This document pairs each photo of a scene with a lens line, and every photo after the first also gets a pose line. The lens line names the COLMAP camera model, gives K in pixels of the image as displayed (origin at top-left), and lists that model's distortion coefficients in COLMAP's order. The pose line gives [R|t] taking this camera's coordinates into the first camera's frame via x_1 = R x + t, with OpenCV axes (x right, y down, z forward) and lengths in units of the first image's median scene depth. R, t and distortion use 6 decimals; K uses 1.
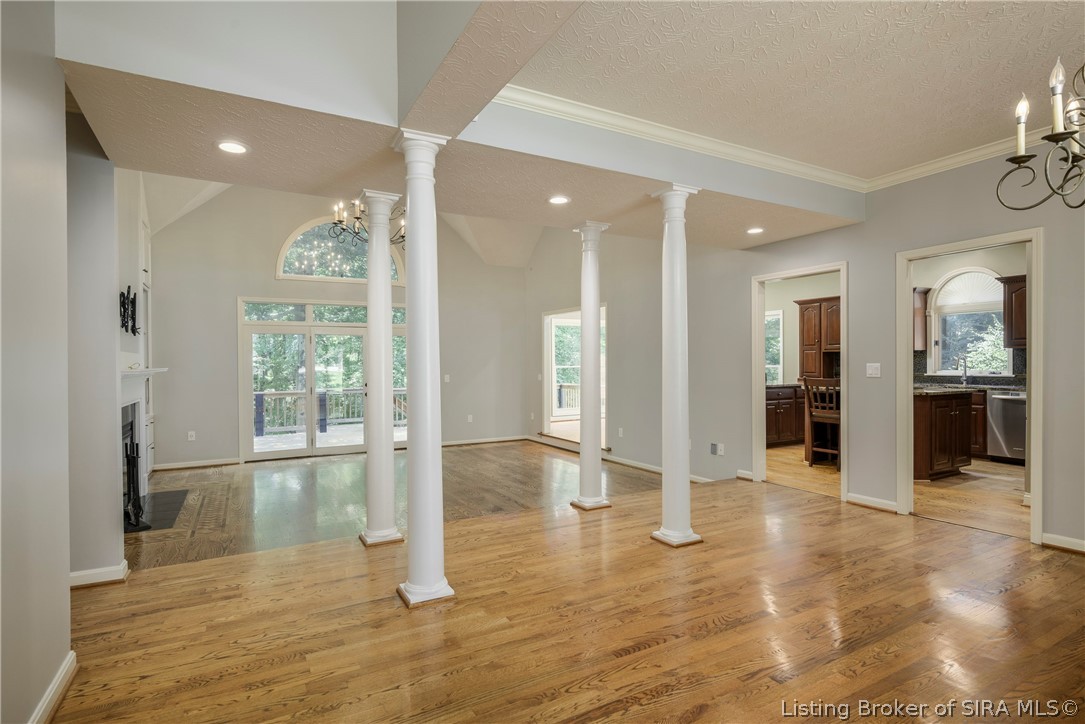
lens RADIAL K [[558.4, 0, 544.6], [0, 558.4, 363.3], [0, 0, 1]] dist [0.000135, -0.000053]
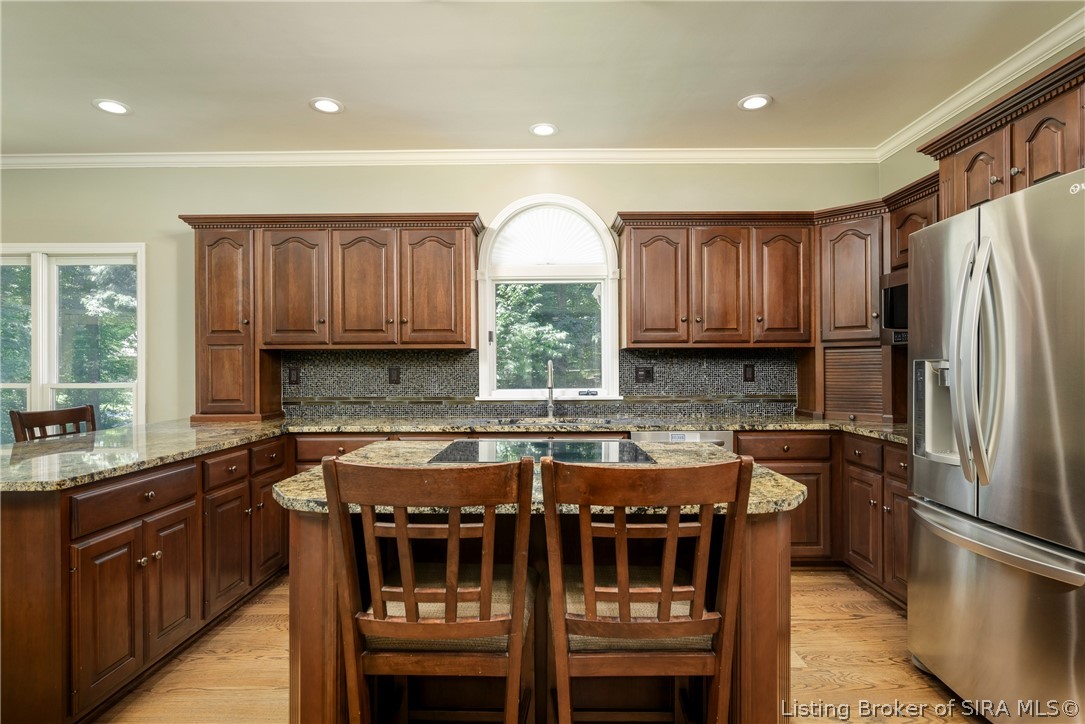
lens RADIAL K [[558.4, 0, 543.6], [0, 558.4, 366.5], [0, 0, 1]] dist [0.000135, -0.000053]
pose [[0.493689, 0.007665, 0.869605, 0.280693], [0.001387, 0.999953, -0.009602, -0.003868], [-0.869637, 0.005946, 0.493655, 0.704944]]
